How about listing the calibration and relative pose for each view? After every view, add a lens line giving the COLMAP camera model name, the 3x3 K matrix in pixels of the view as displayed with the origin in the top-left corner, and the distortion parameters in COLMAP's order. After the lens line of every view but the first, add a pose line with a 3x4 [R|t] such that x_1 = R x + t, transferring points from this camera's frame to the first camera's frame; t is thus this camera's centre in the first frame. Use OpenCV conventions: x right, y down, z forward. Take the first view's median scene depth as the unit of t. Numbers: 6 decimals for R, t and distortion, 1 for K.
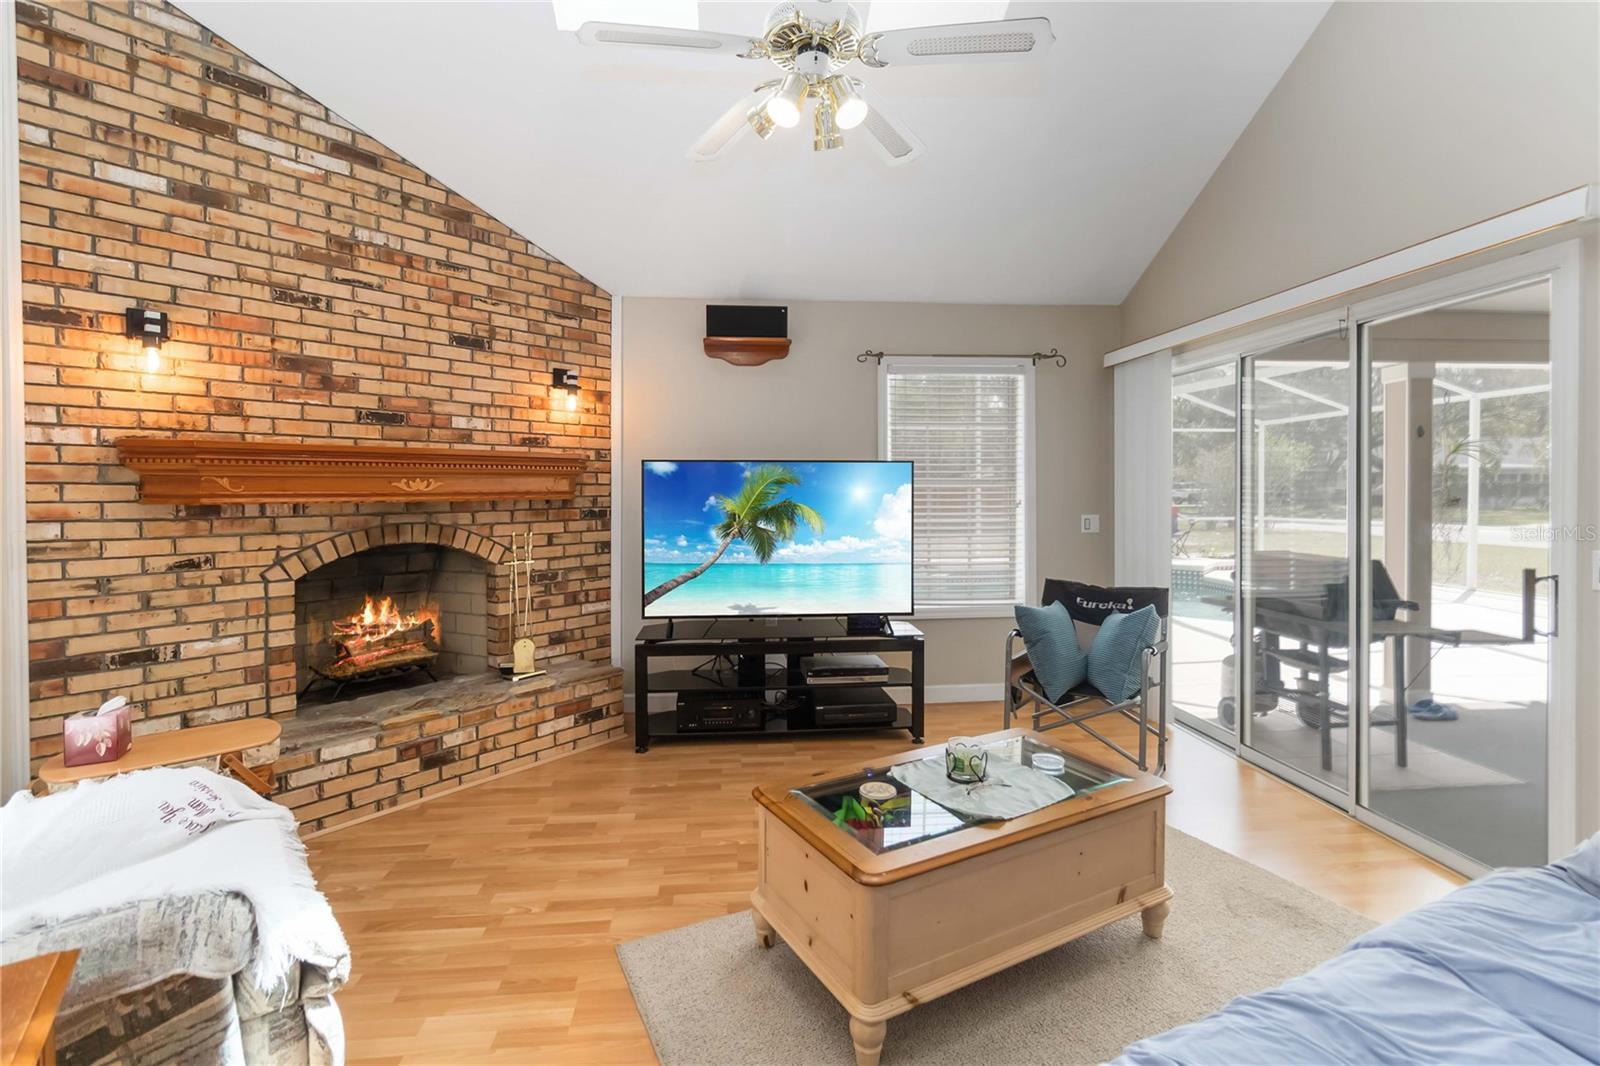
lens RADIAL K [[736.4, 0, 795.4], [0, 736.4, 499.5], [0, 0, 1]] dist [0.002913, 0.001079]
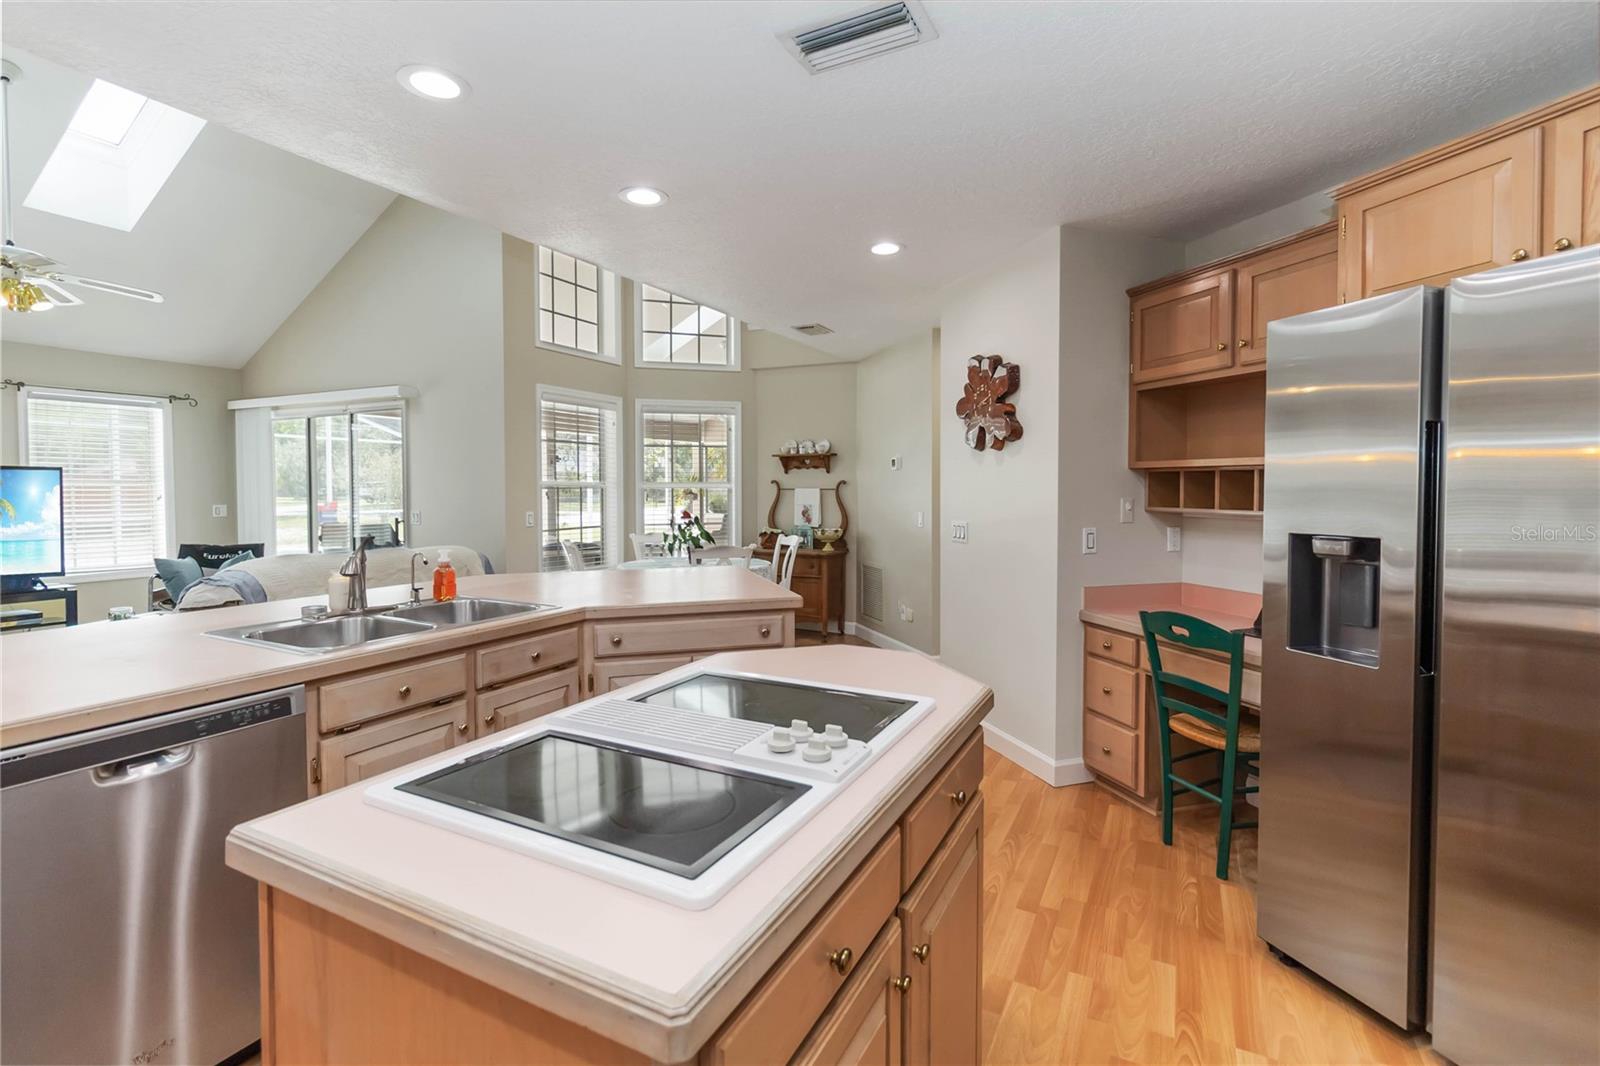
lens RADIAL K [[736.4, 0, 795.4], [0, 736.4, 499.5], [0, 0, 1]] dist [0.002913, 0.001079]
pose [[0.535018, -0.011893, 0.844757, -0.361547], [0.011662, 0.999910, 0.006691, 0.018999], [-0.844760, 0.006272, 0.535108, -1.186314]]
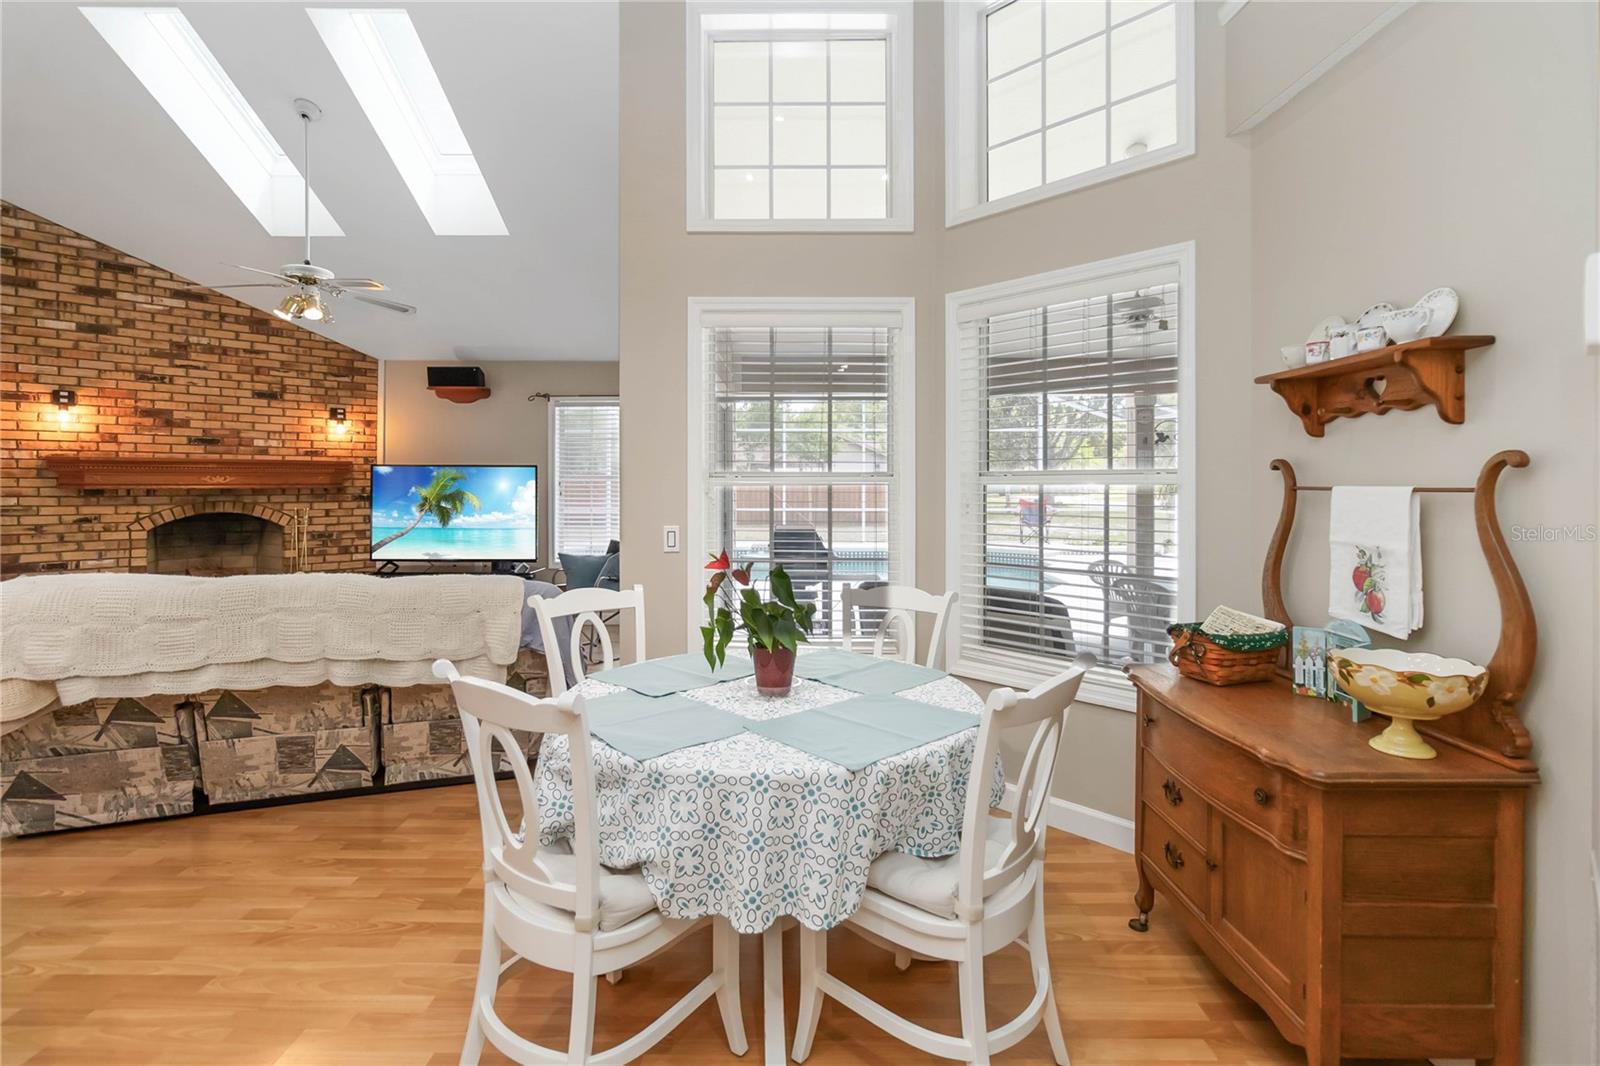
lens RADIAL K [[743.9, 0, 801.8], [0, 743.9, 486.2], [0, 0, 1]] dist [0.000807, 0.000446]
pose [[0.996281, 0.003954, -0.086073, 1.070784], [-0.004876, 0.999933, -0.010500, 0.009583], [0.086026, 0.010881, 0.996233, -0.689248]]
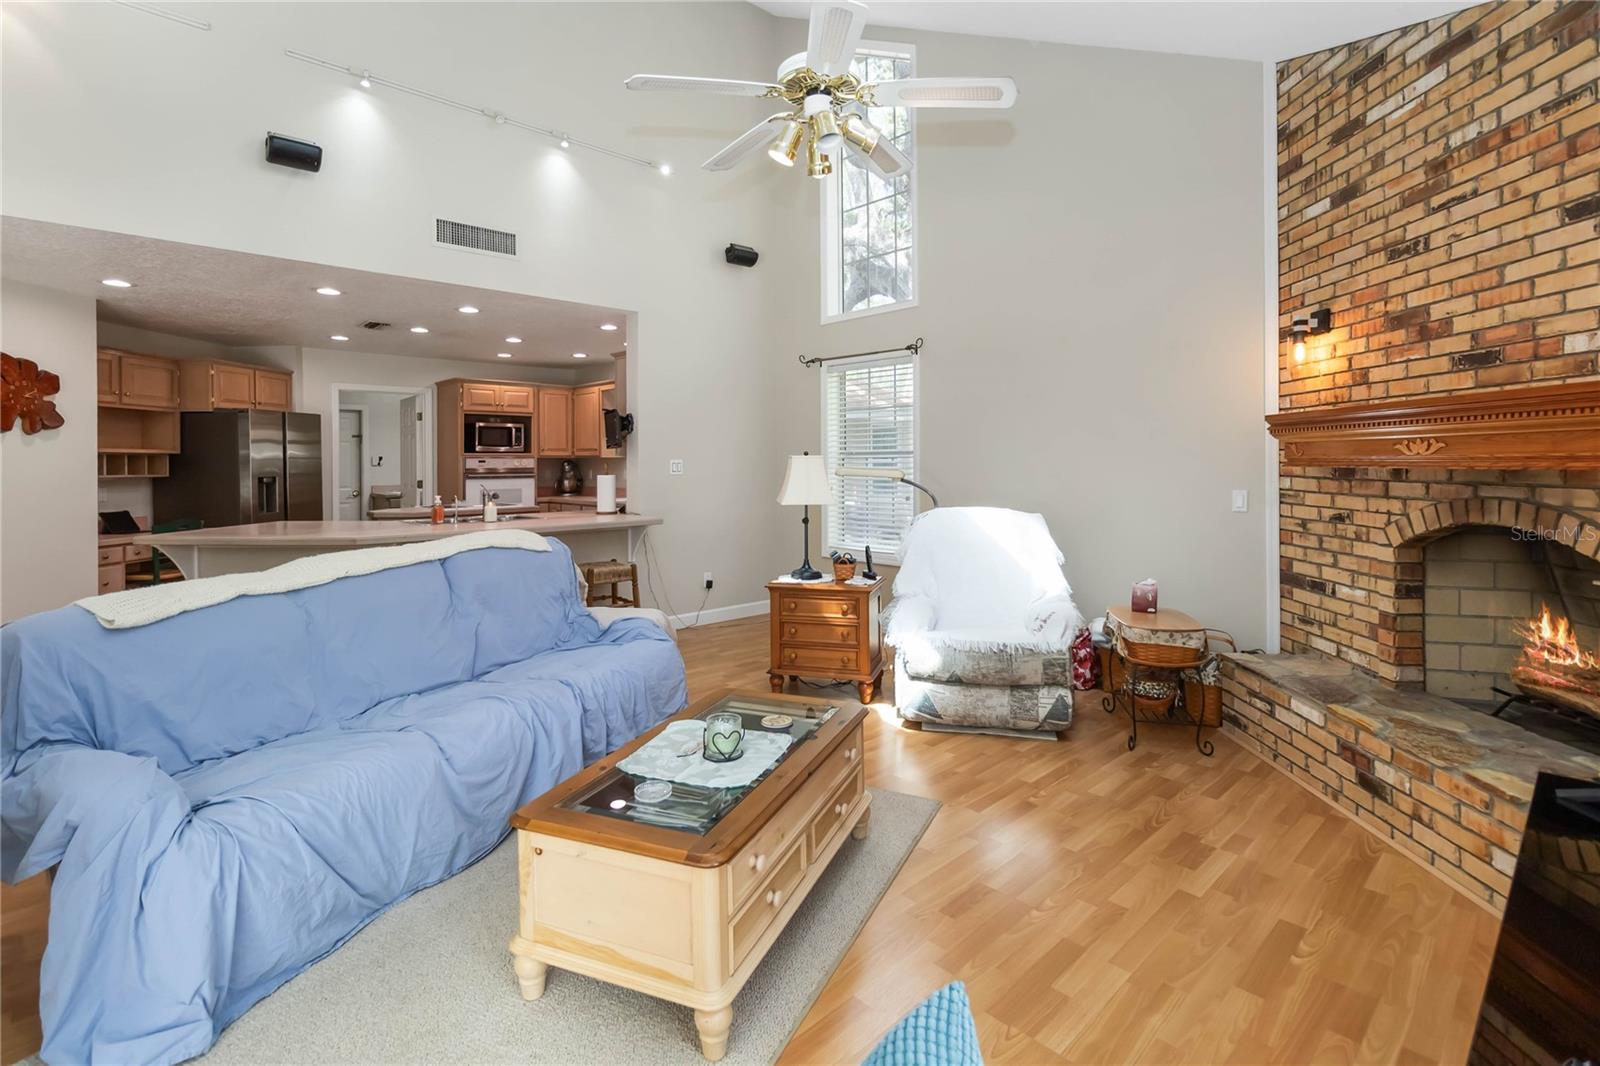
lens RADIAL K [[752.1, 0, 801.9], [0, 752.1, 459.9], [0, 0, 1]] dist [0.003260, 0.000337]
pose [[-0.785245, 0.008664, -0.619125, 0.512134], [0.000984, 0.999918, 0.012745, -0.016955], [0.619184, 0.009399, -0.785189, 1.240773]]
